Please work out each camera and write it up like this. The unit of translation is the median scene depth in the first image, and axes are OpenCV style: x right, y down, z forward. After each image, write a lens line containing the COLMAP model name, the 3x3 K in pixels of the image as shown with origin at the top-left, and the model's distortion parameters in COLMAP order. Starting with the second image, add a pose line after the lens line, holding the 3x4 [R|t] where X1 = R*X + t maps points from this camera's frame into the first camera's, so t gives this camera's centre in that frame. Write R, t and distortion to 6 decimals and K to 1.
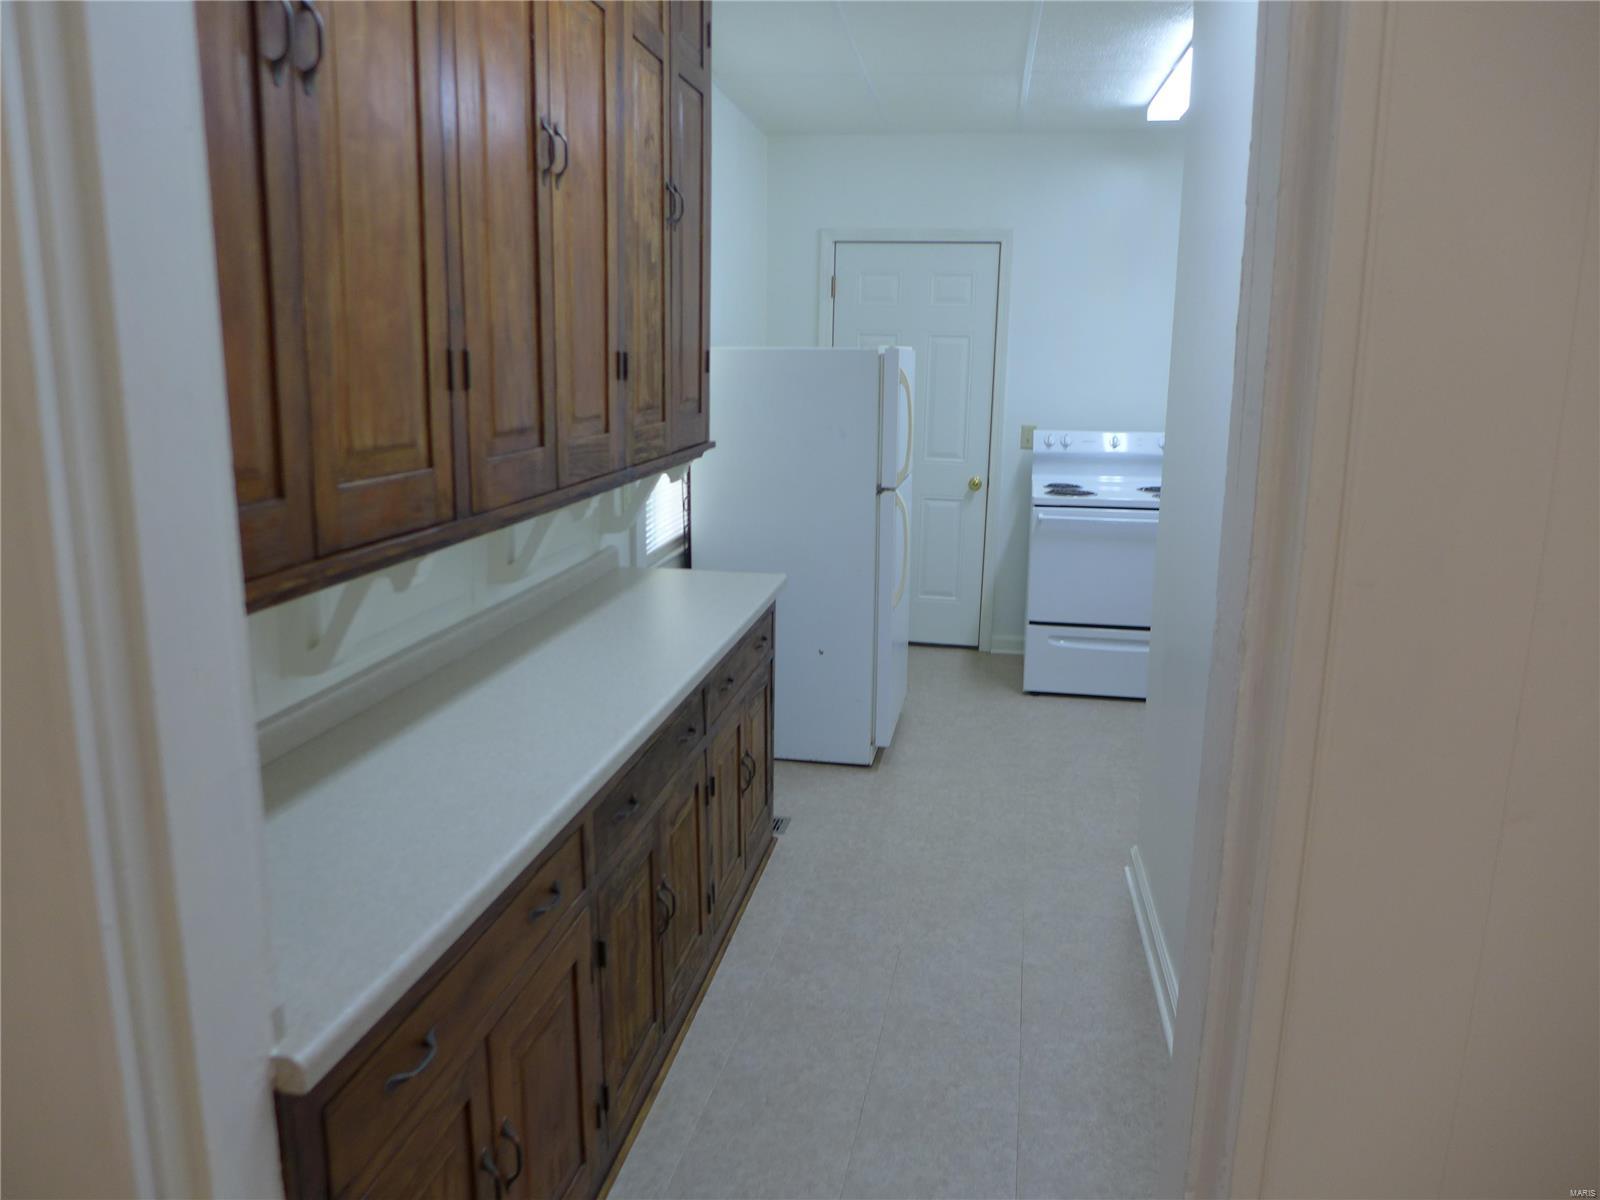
lens RADIAL K [[1186.6, 0, 800.0], [0, 1186.6, 600.0], [0, 0, 1]] dist [-0.060303, 0.035021]
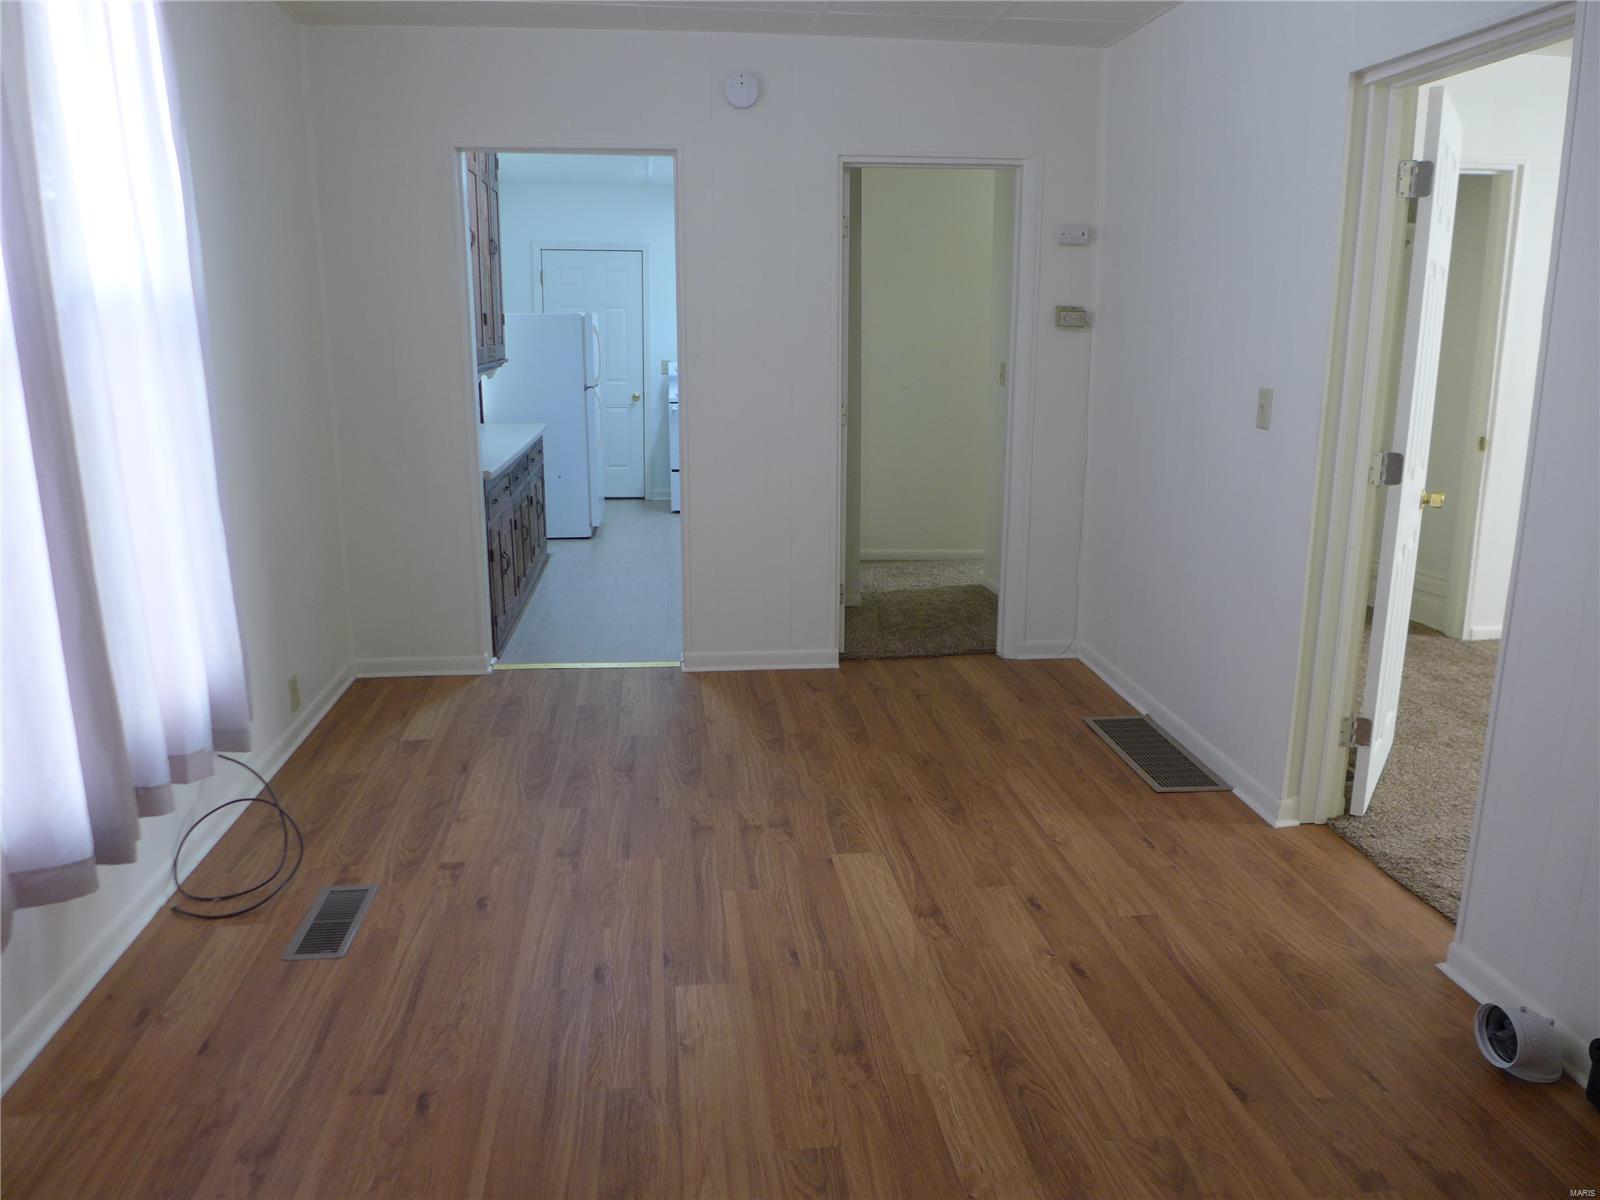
lens RADIAL K [[1186.6, 0, 800.0], [0, 1186.6, 600.0], [0, 0, 1]] dist [-0.060303, 0.035021]
pose [[0.959349, -0.072071, 0.272865, -0.137603], [0.066330, 0.997340, 0.030218, 0.200454], [-0.274317, -0.010891, 0.961578, -0.870641]]
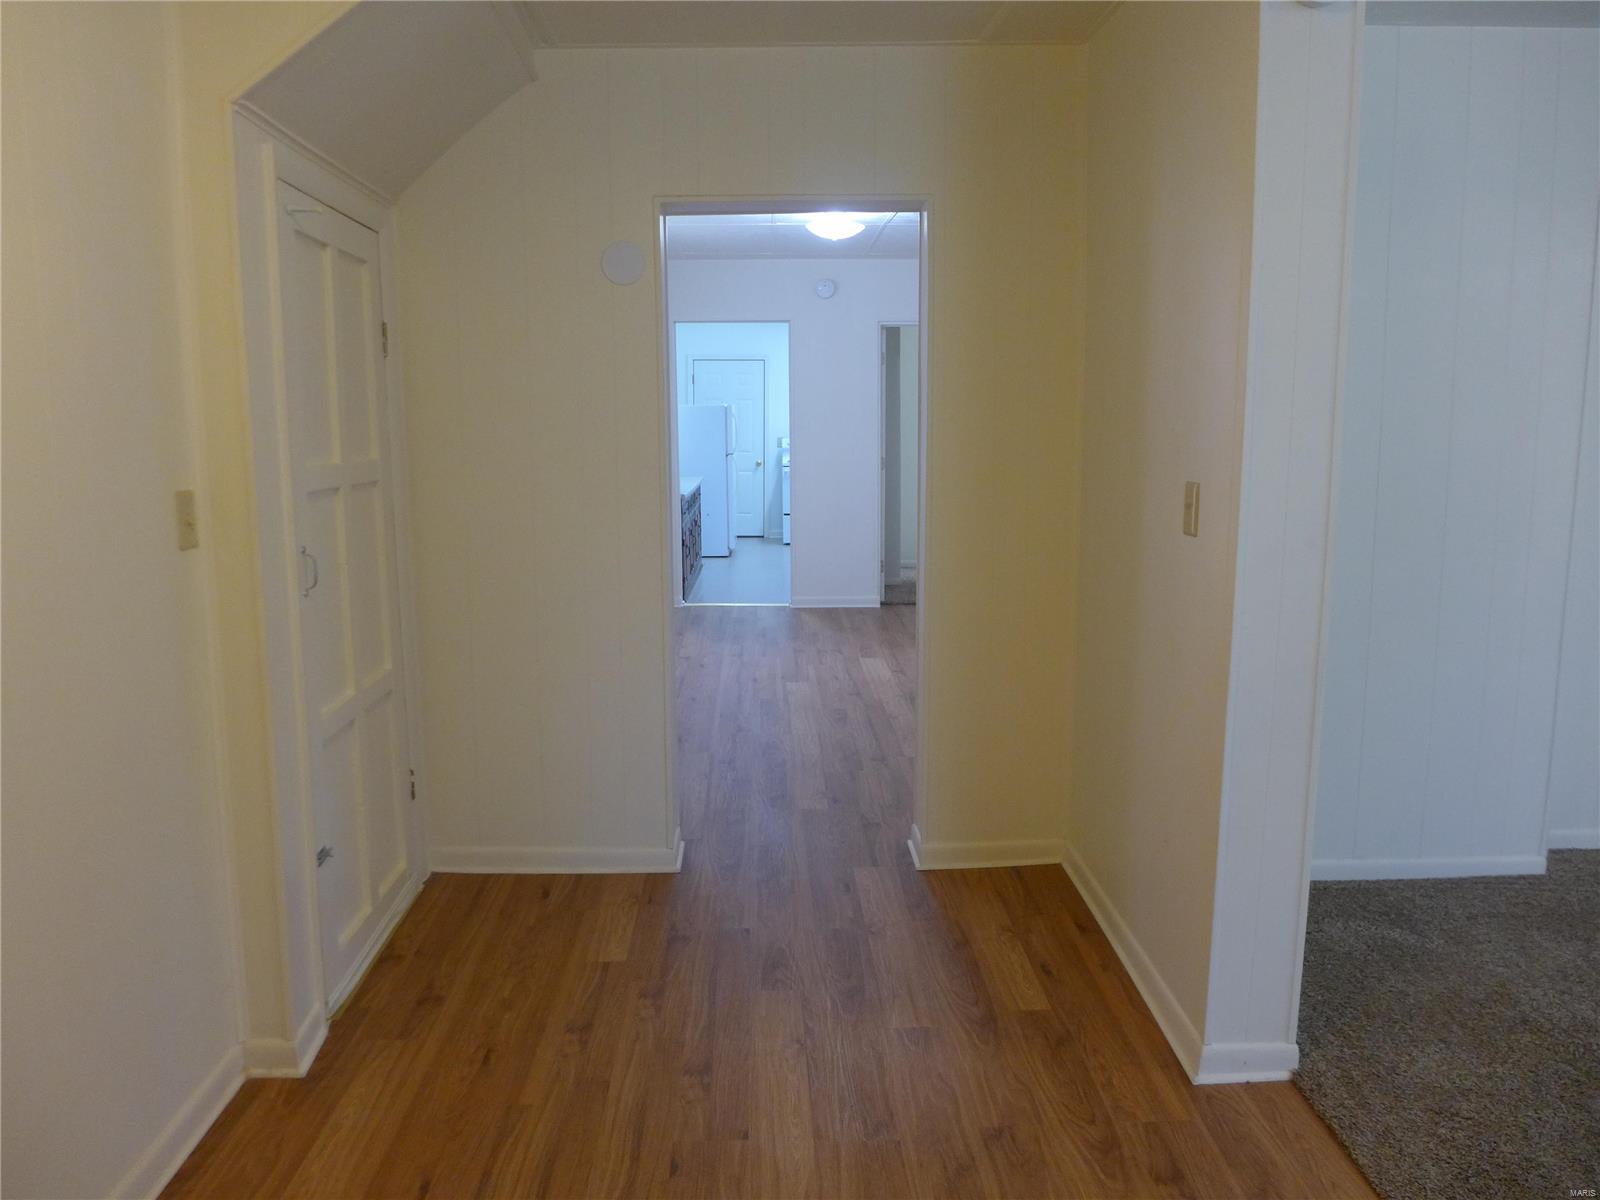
lens RADIAL K [[1186.6, 0, 800.0], [0, 1186.6, 600.0], [0, 0, 1]] dist [-0.060303, 0.035021]
pose [[0.980807, -0.046303, 0.189405, -0.292031], [0.055544, 0.997496, -0.043775, 0.359666], [-0.186904, 0.053455, 0.980923, -1.657850]]
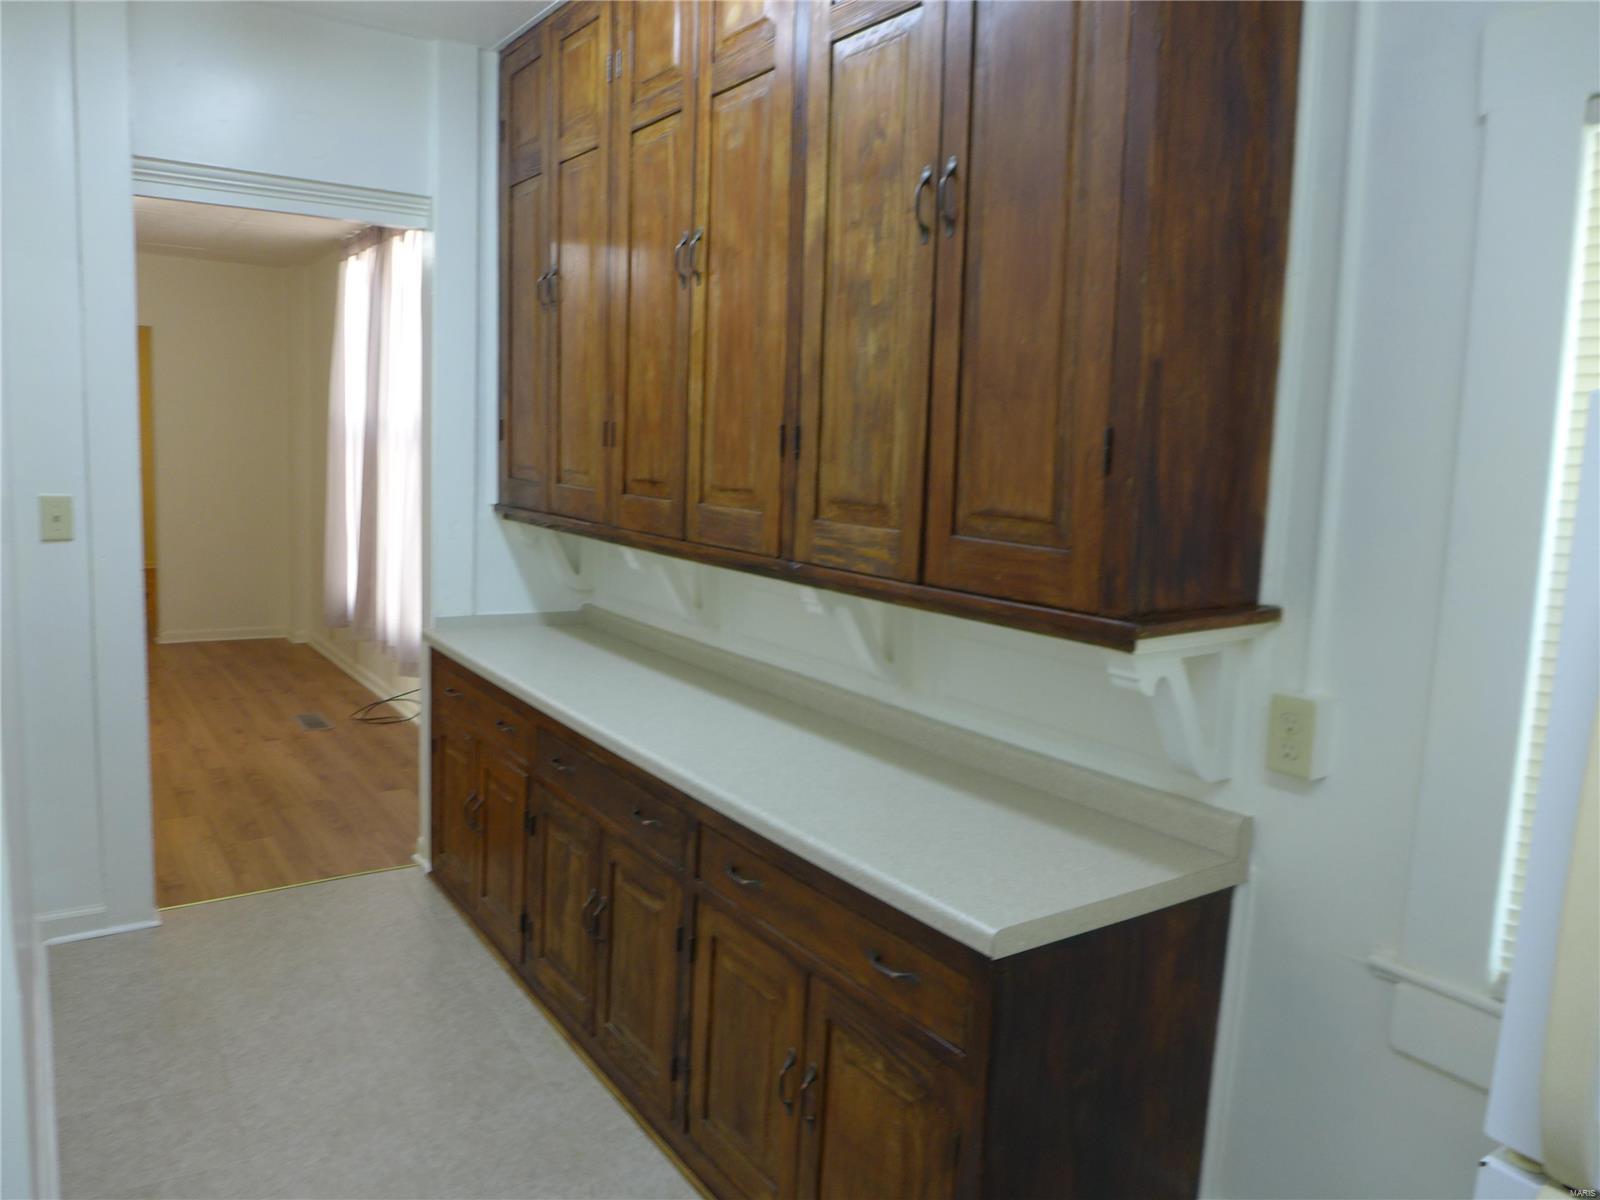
lens RADIAL K [[1186.6, 0, 800.0], [0, 1186.6, 600.0], [0, 0, 1]] dist [-0.060303, 0.035021]
pose [[-0.728034, 0.050612, -0.683670, 0.247330], [-0.182902, 0.946782, 0.264861, -0.173026], [0.660692, 0.317873, -0.680032, 0.907038]]
